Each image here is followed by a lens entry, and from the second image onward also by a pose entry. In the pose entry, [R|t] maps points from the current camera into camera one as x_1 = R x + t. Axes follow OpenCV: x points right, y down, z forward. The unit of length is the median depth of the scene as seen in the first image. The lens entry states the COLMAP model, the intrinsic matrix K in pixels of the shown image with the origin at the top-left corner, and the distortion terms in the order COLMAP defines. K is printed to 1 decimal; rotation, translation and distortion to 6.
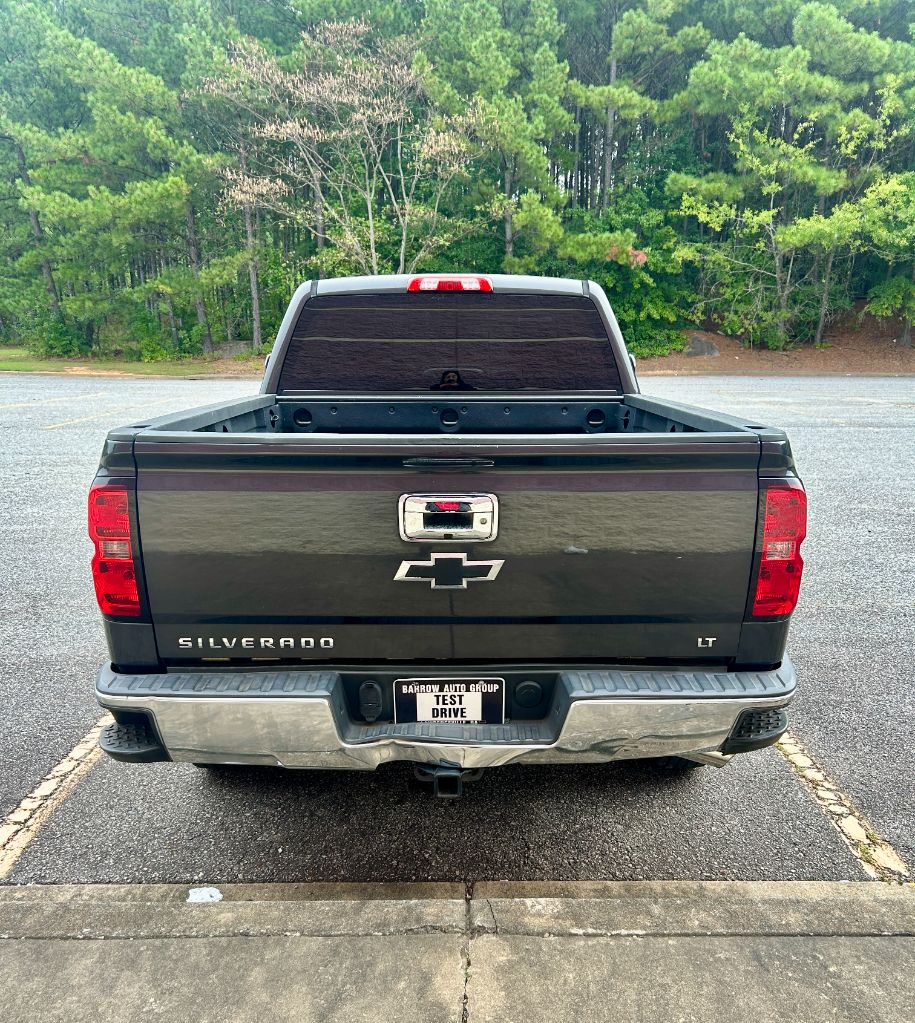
lens RADIAL K [[910.6, 0, 461.7], [0, 910.6, 607.7], [0, 0, 1]] dist [0.009953, -0.017499]
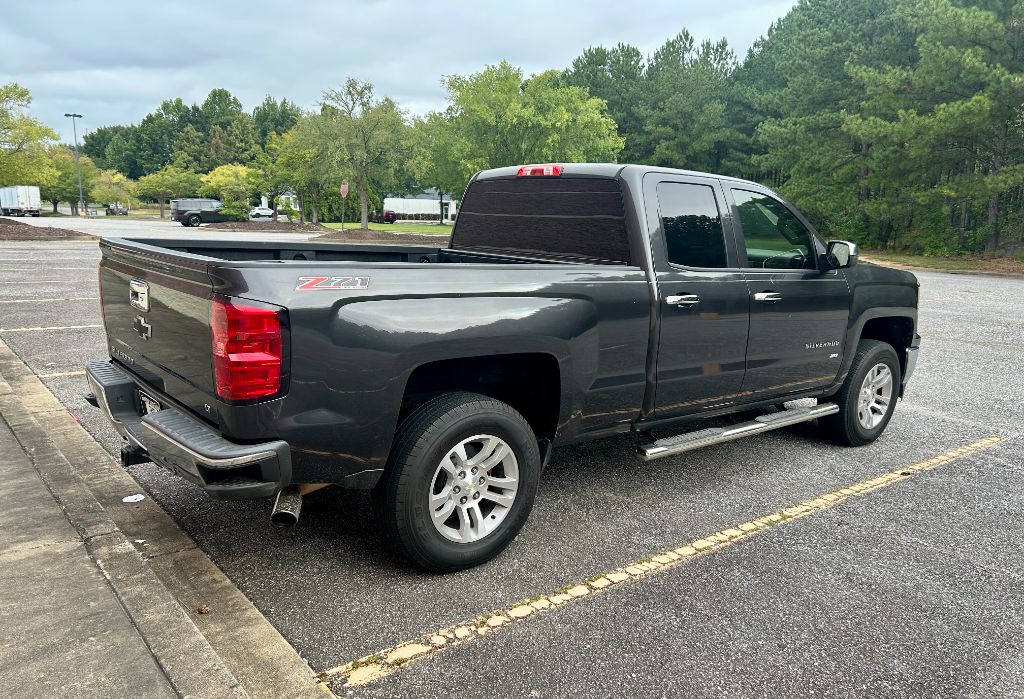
lens RADIAL K [[764.7, 0, 512.0], [0, 764.7, 349.5], [0, 0, 1]] dist [0.072933, -0.085234]
pose [[0.633276, 0.153976, -0.758454, 0.093991], [-0.258832, 0.965714, -0.020061, -0.009077], [0.729361, 0.209016, 0.651417, 0.036095]]
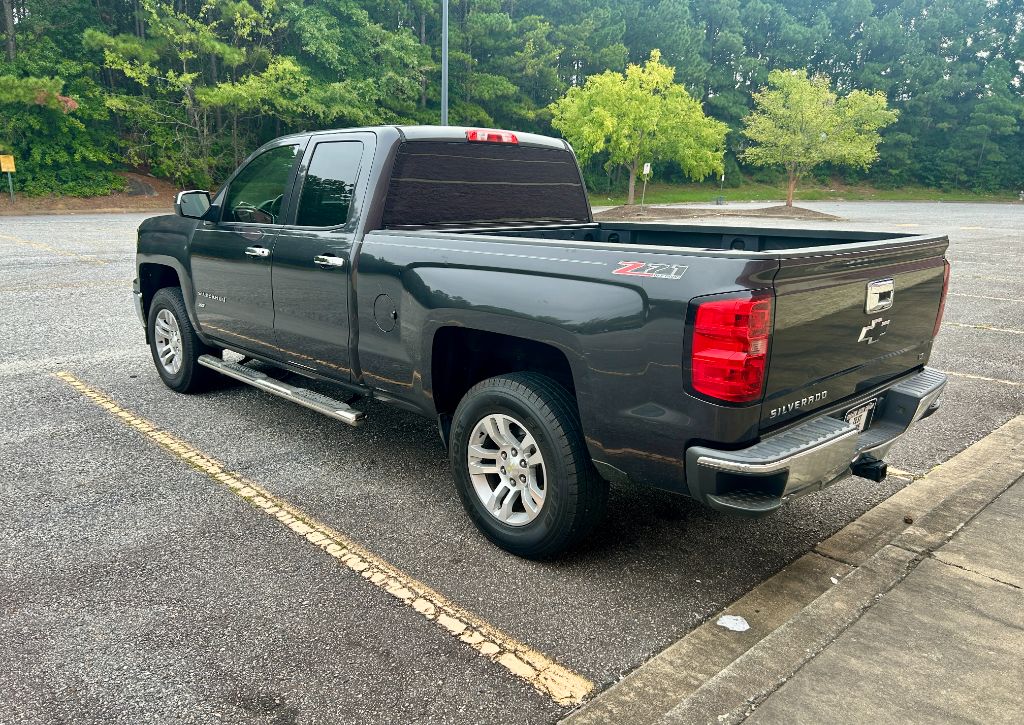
lens RADIAL K [[763.6, 0, 512.0], [0, 763.6, 362.5], [0, 0, 1]] dist [0.062937, -0.083088]
pose [[0.721828, -0.142434, 0.677257, -0.084612], [0.180811, 0.983417, 0.014112, -0.007329], [-0.668036, 0.112269, 0.735611, 0.028718]]
